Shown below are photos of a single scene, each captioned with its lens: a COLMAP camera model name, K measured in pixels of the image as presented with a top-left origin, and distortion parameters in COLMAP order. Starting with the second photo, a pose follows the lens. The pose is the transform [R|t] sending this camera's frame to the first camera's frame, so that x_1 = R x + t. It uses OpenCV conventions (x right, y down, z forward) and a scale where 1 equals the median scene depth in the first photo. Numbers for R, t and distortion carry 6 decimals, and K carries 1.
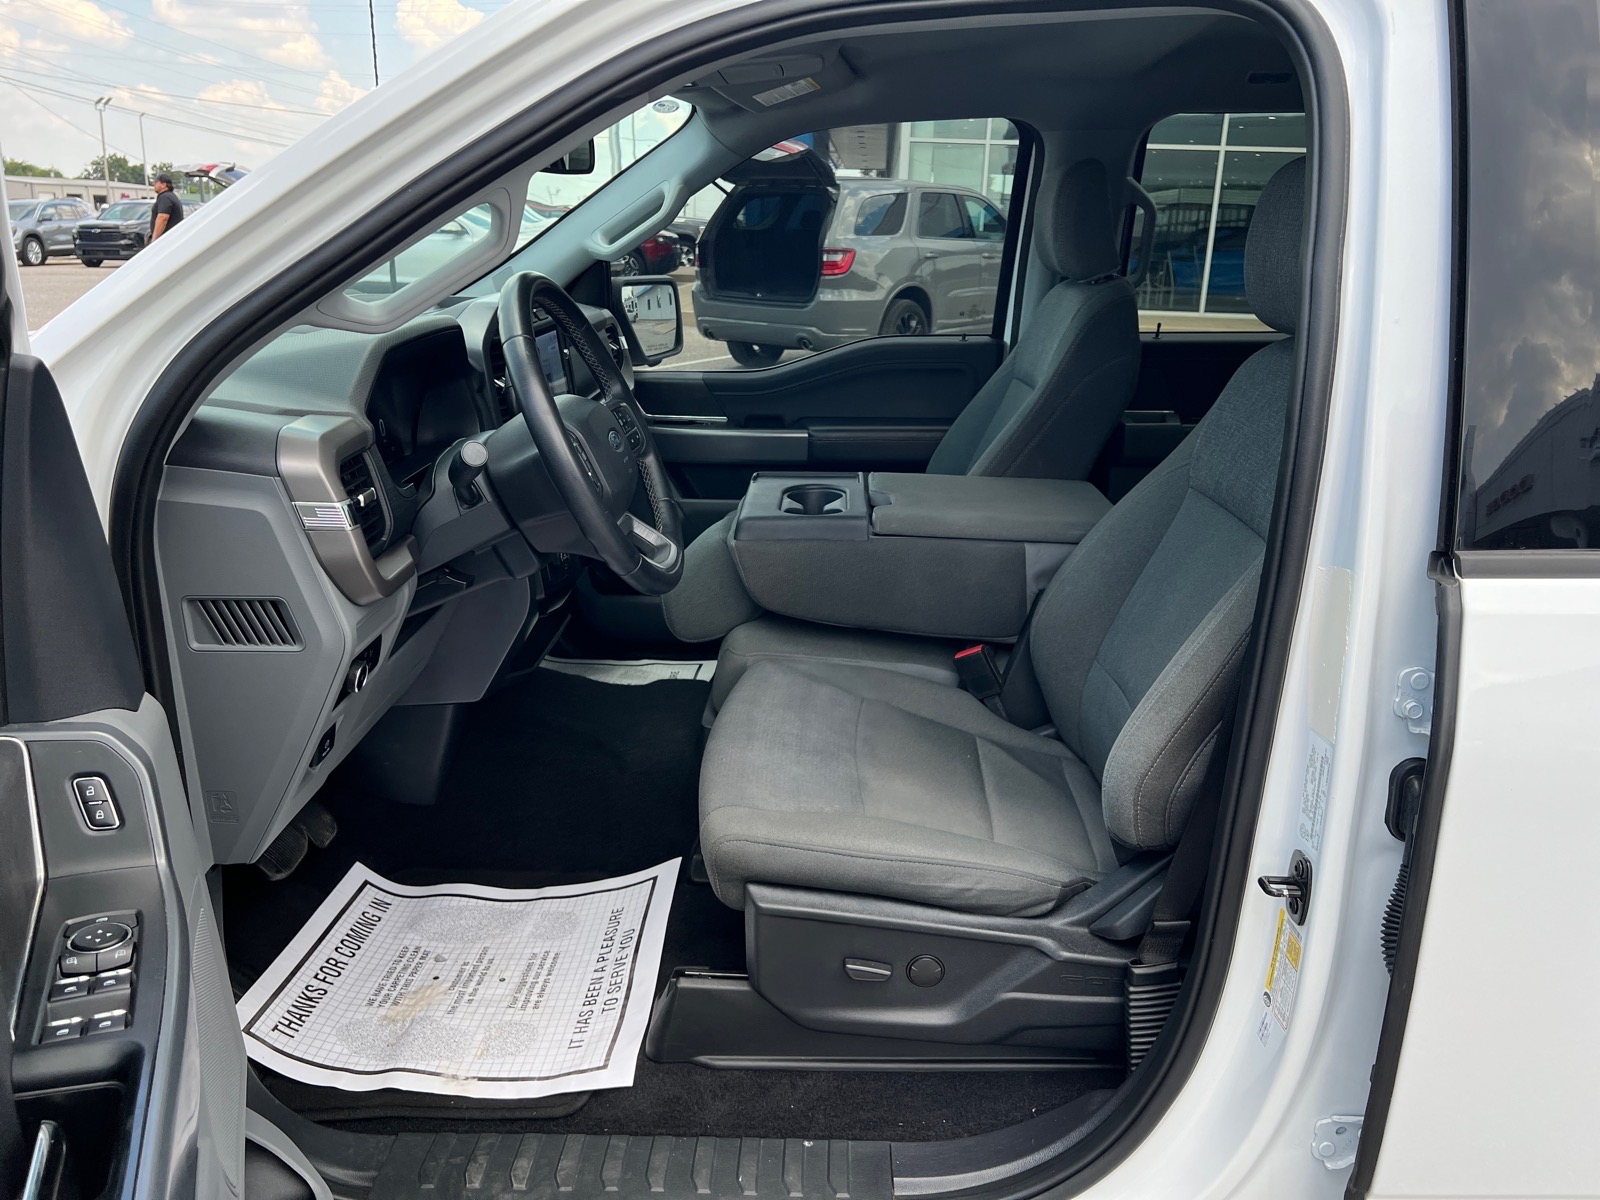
lens RADIAL K [[1173.2, 0, 800.0], [0, 1173.2, 600.0], [0, 0, 1]] dist [0.083011, -0.139947]
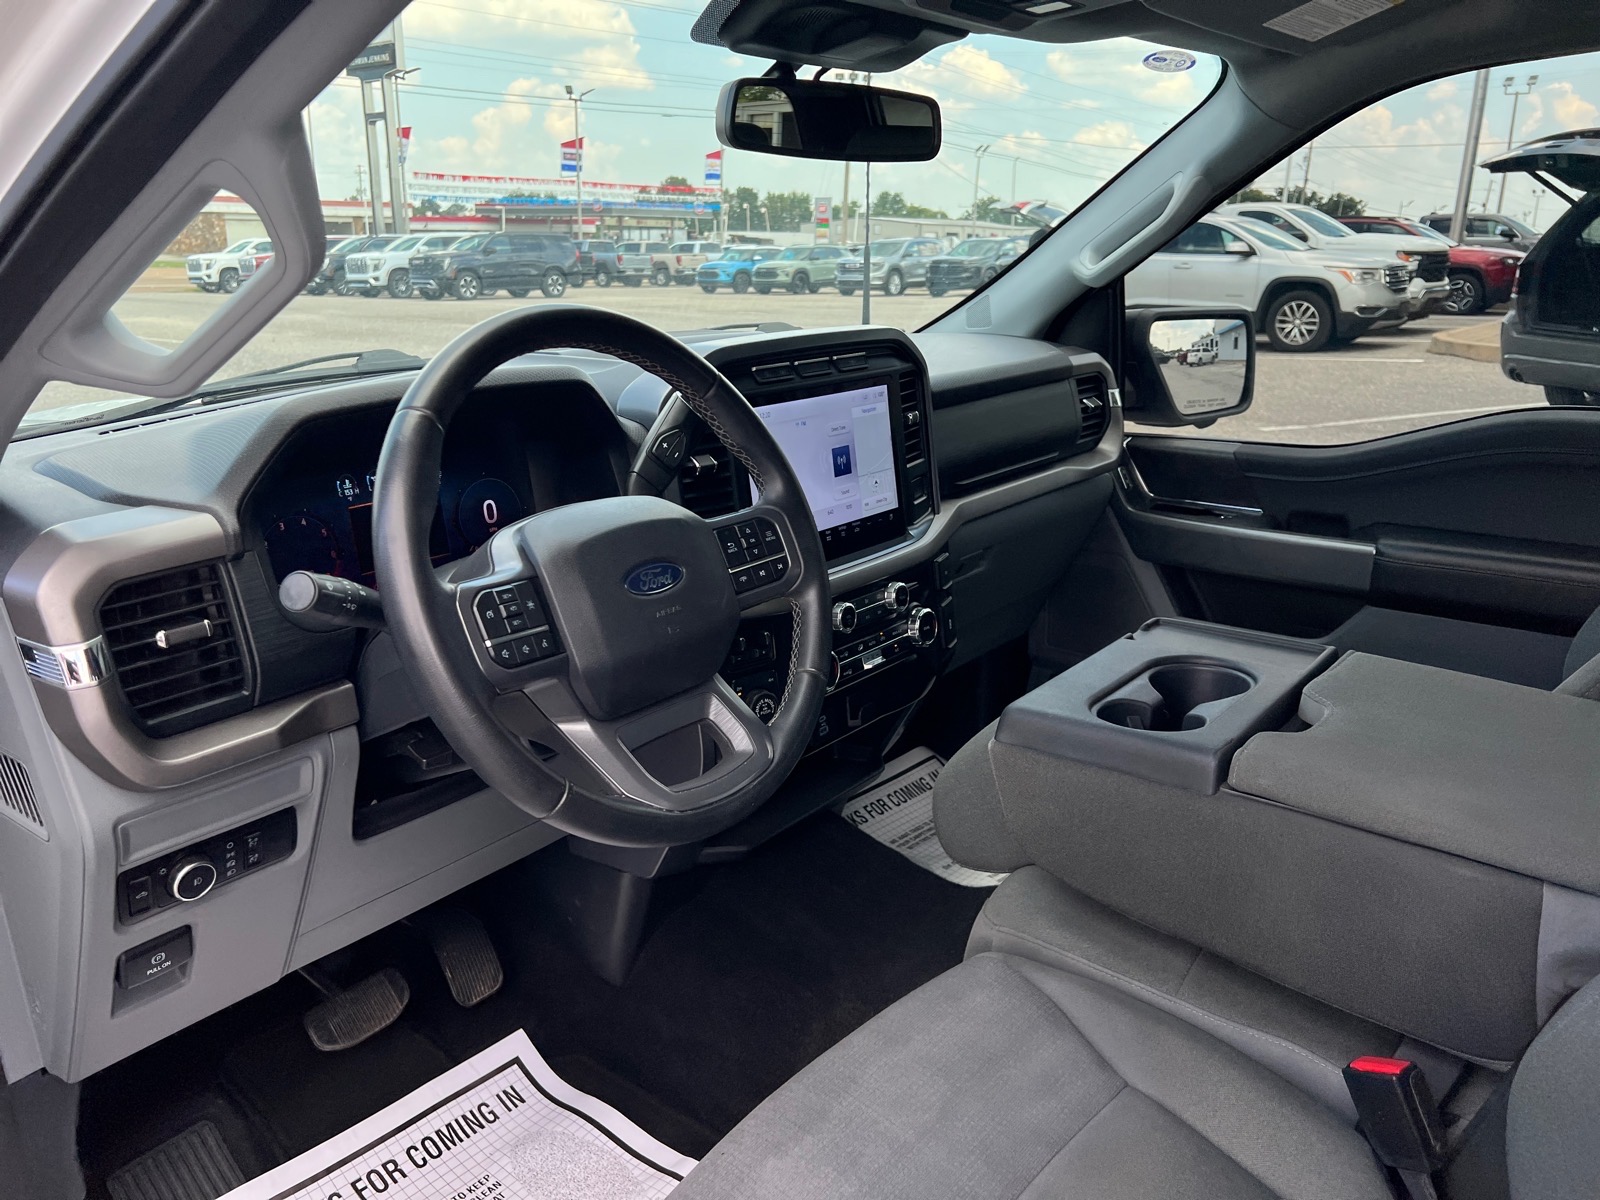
lens RADIAL K [[1173.2, 0, 800.0], [0, 1173.2, 600.0], [0, 0, 1]] dist [0.083011, -0.139947]
pose [[0.799394, 0.148790, -0.582091, 0.122442], [-0.161987, 0.986347, 0.029664, -0.072728], [0.578558, 0.070578, 0.812582, 0.257069]]
